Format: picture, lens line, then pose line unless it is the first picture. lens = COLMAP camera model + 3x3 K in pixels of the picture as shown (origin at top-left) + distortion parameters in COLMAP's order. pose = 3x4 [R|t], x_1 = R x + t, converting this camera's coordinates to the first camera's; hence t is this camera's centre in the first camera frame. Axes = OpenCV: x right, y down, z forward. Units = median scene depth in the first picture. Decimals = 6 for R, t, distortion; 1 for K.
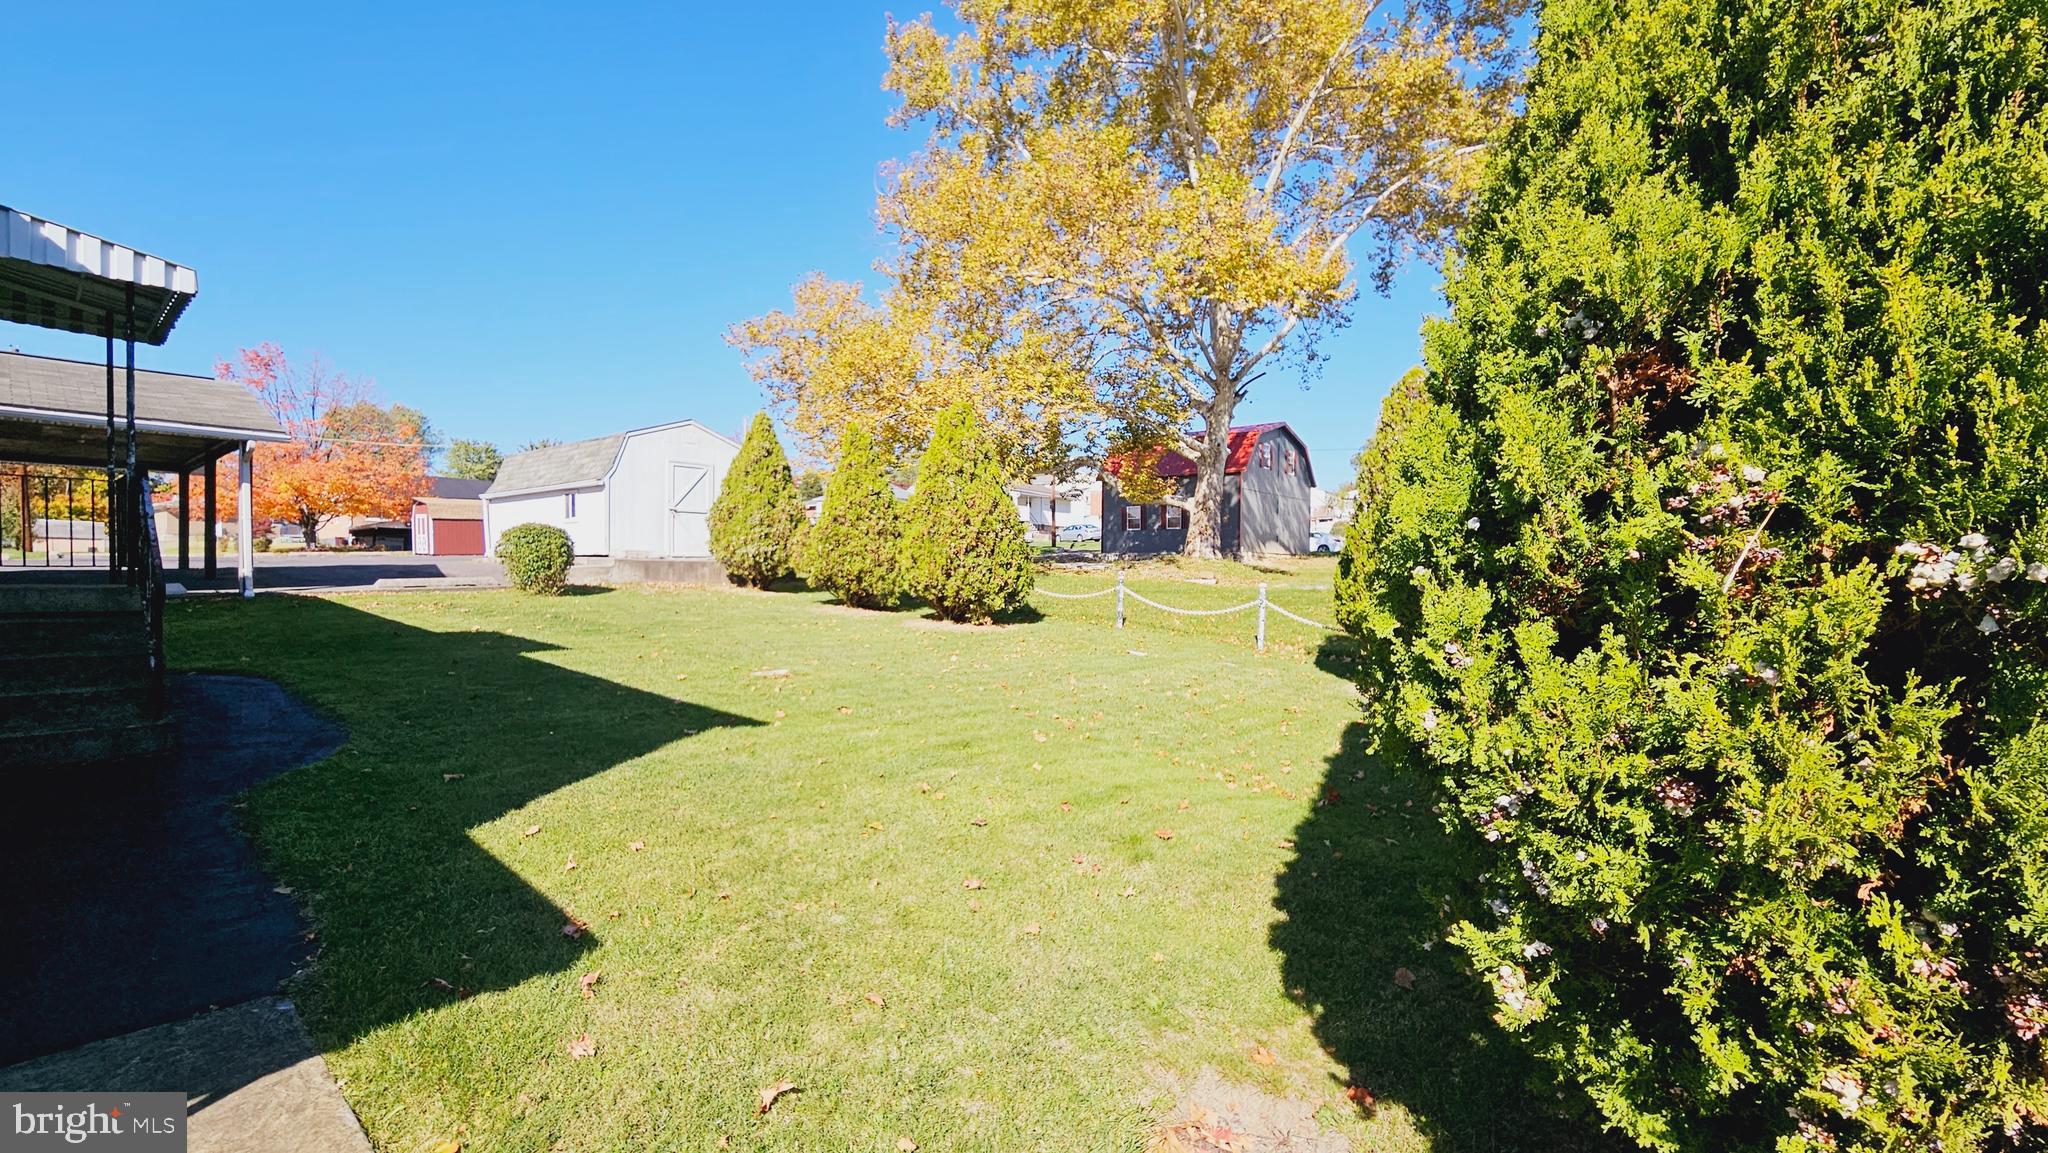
lens RADIAL K [[839.6, 0, 1016.6], [0, 839.6, 577.9], [0, 0, 1]] dist [-0.000926, -0.000011]
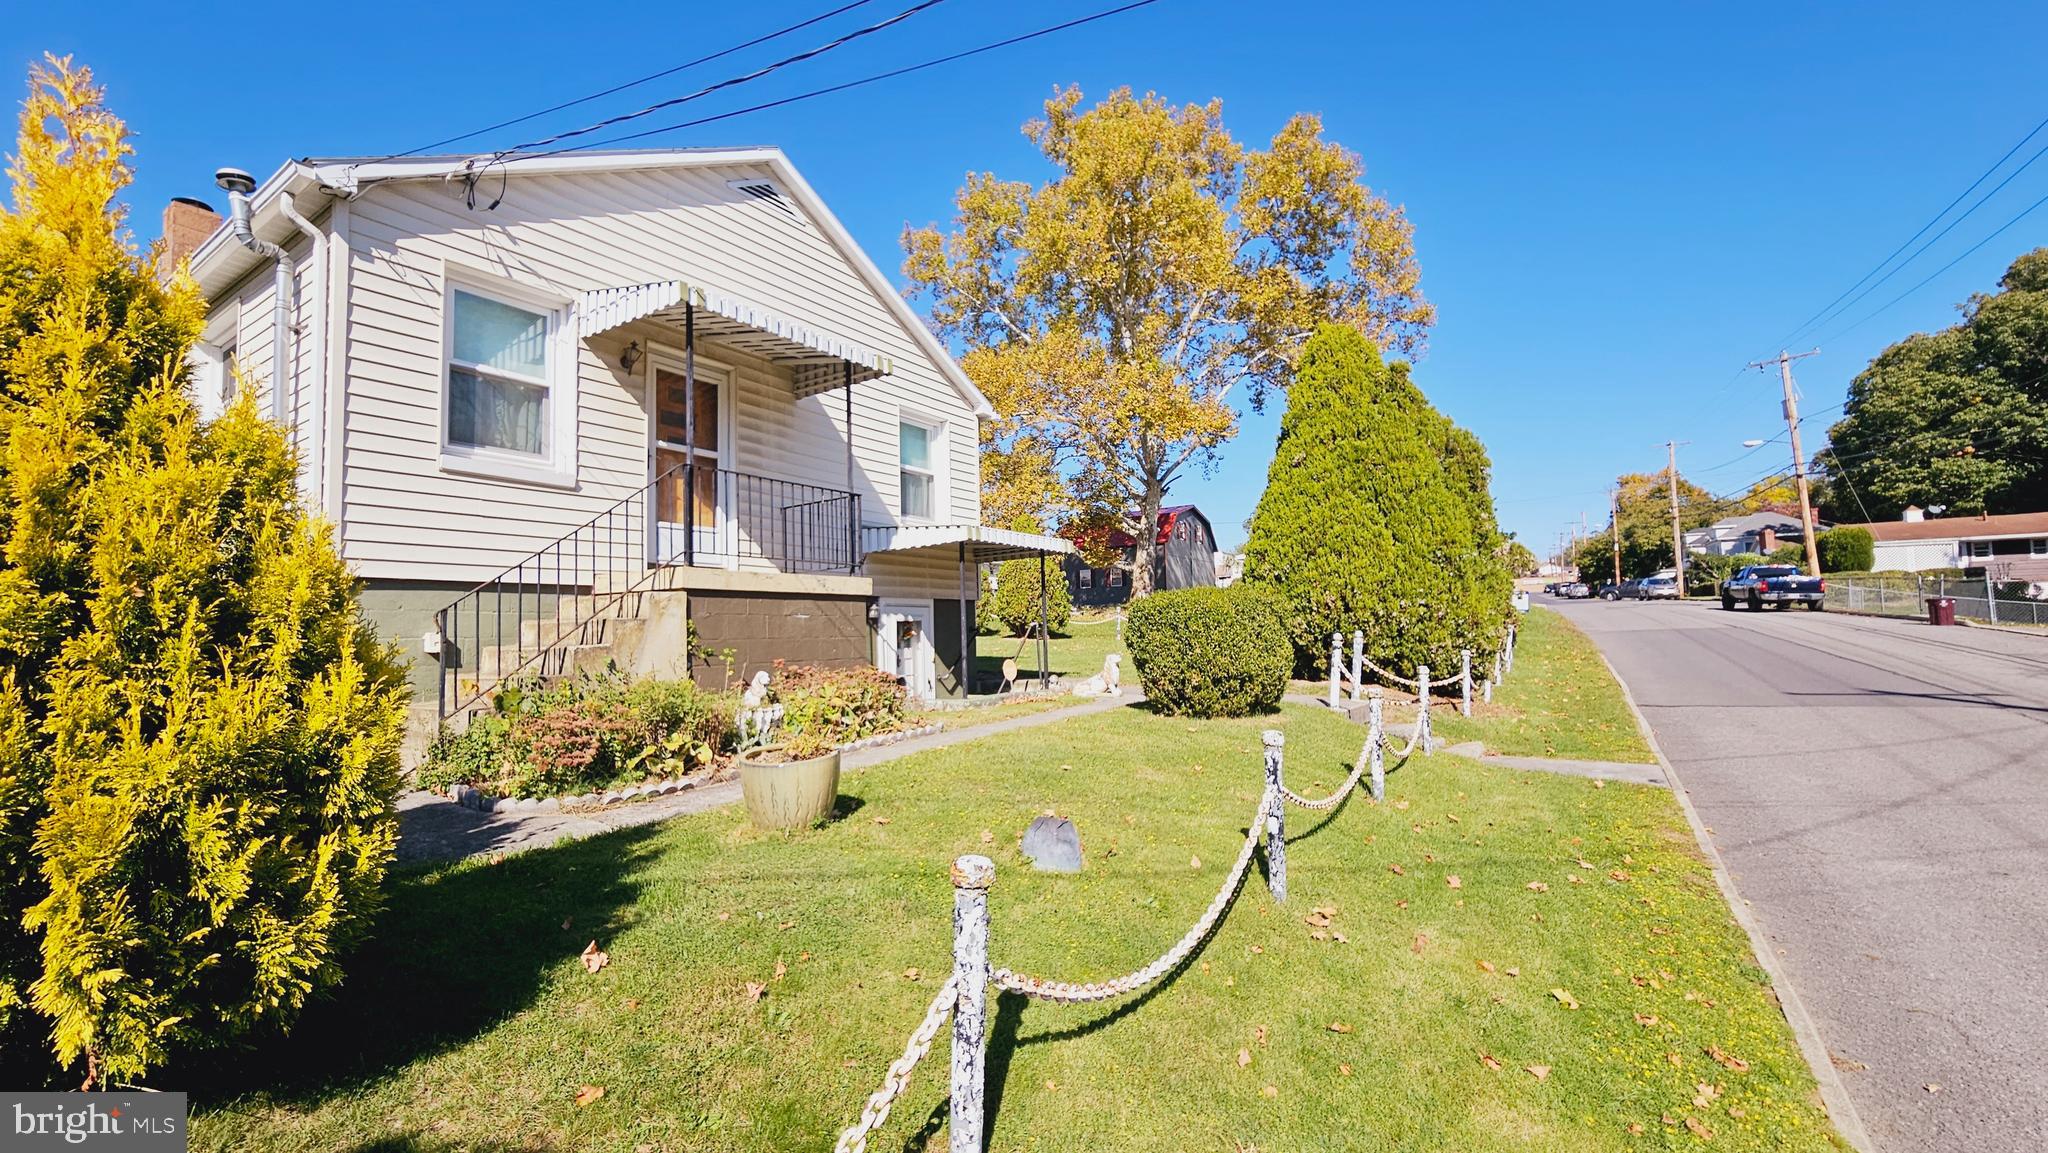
lens RADIAL K [[847.4, 0, 1015.9], [0, 847.4, 585.0], [0, 0, 1]] dist [-0.001430, 0.000180]
pose [[0.993368, -0.026014, 0.111996, -0.230259], [0.033682, 0.997176, -0.067122, 0.046507], [-0.109933, 0.070449, 0.991439, -0.593553]]
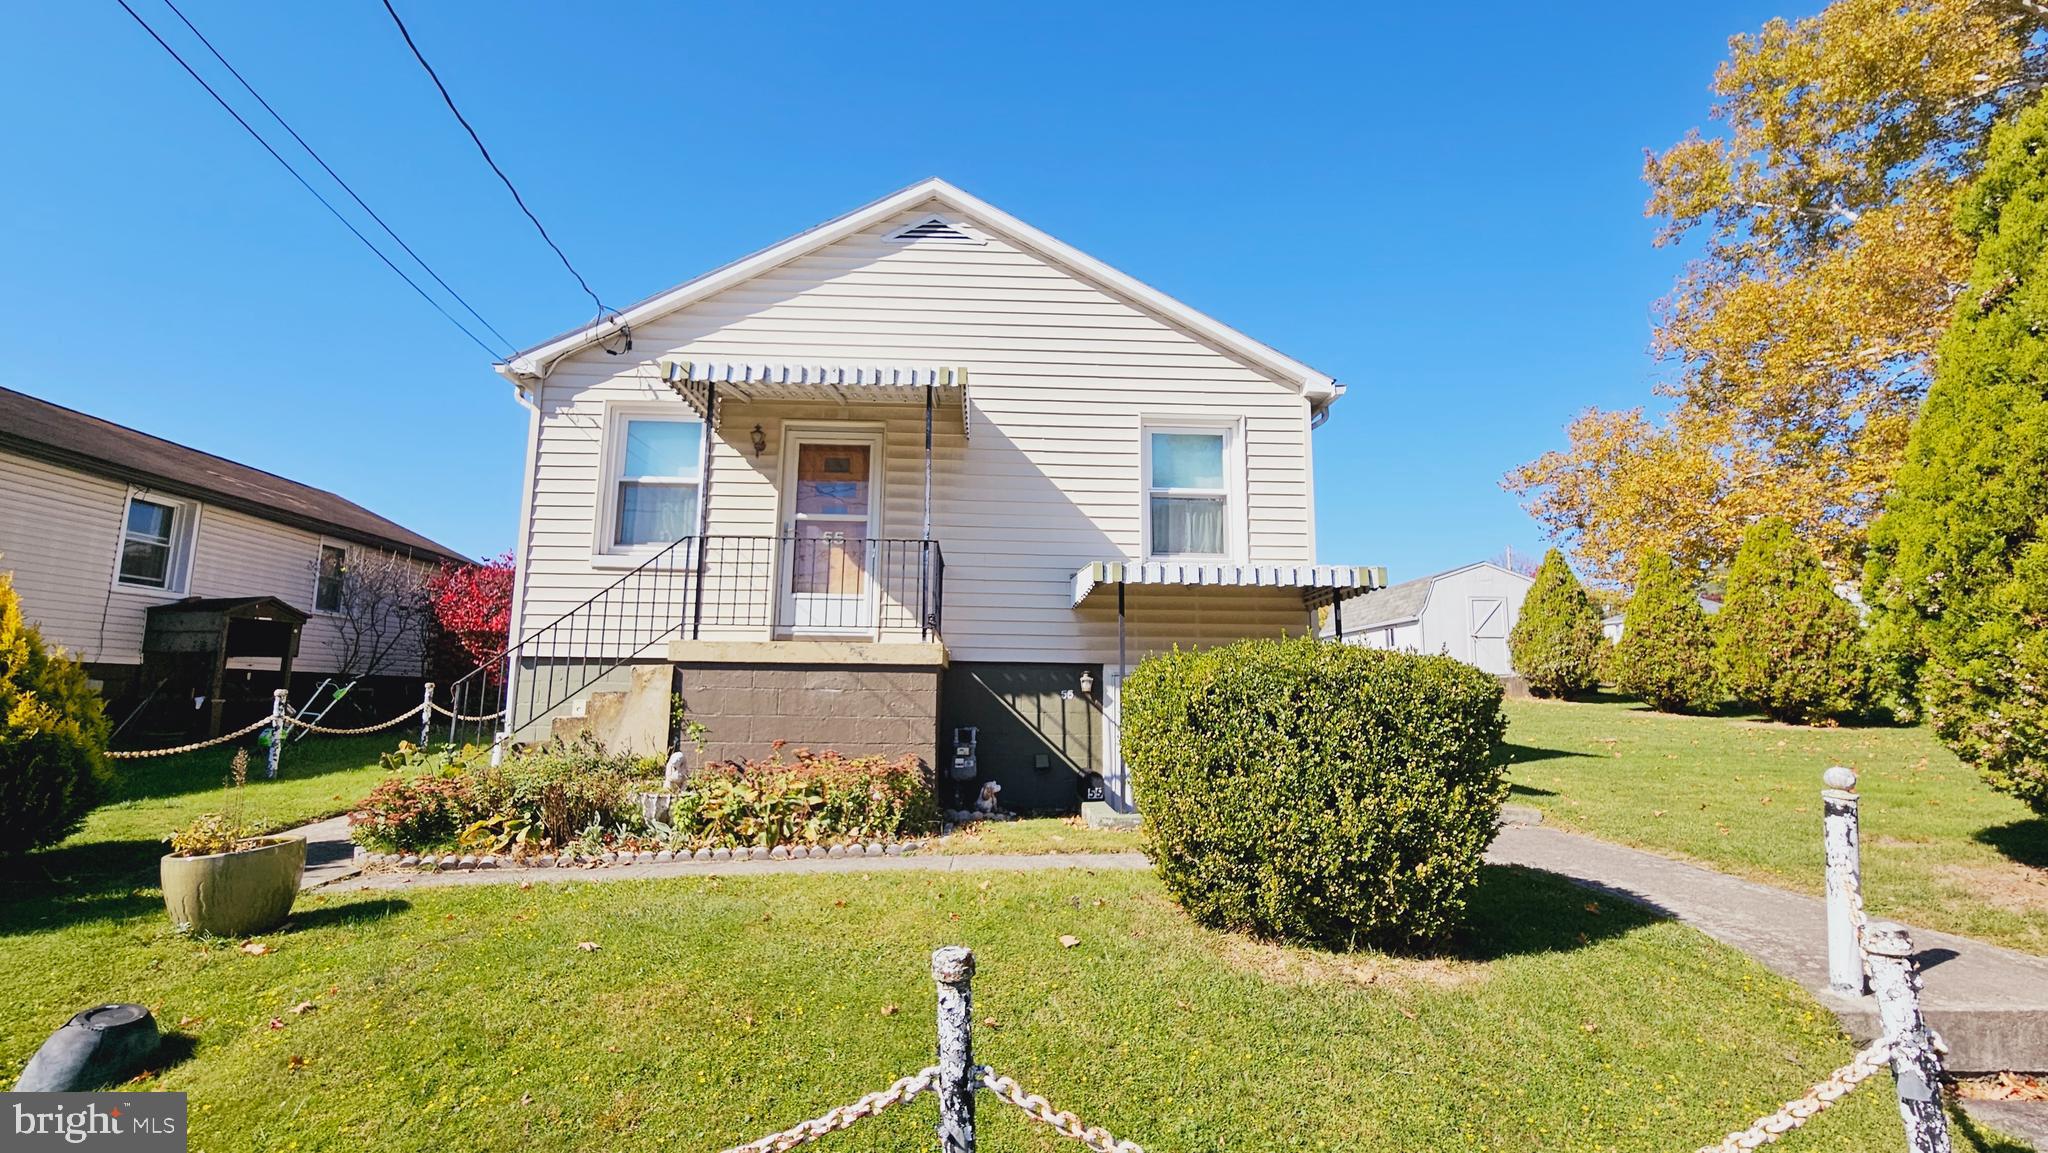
lens RADIAL K [[847.4, 0, 1015.9], [0, 847.4, 585.0], [0, 0, 1]] dist [-0.001430, 0.000180]
pose [[0.672467, -0.103991, -0.732785, 0.054484], [-0.010257, 0.988676, -0.149718, 0.038609], [0.740056, 0.108197, 0.663785, -0.334713]]
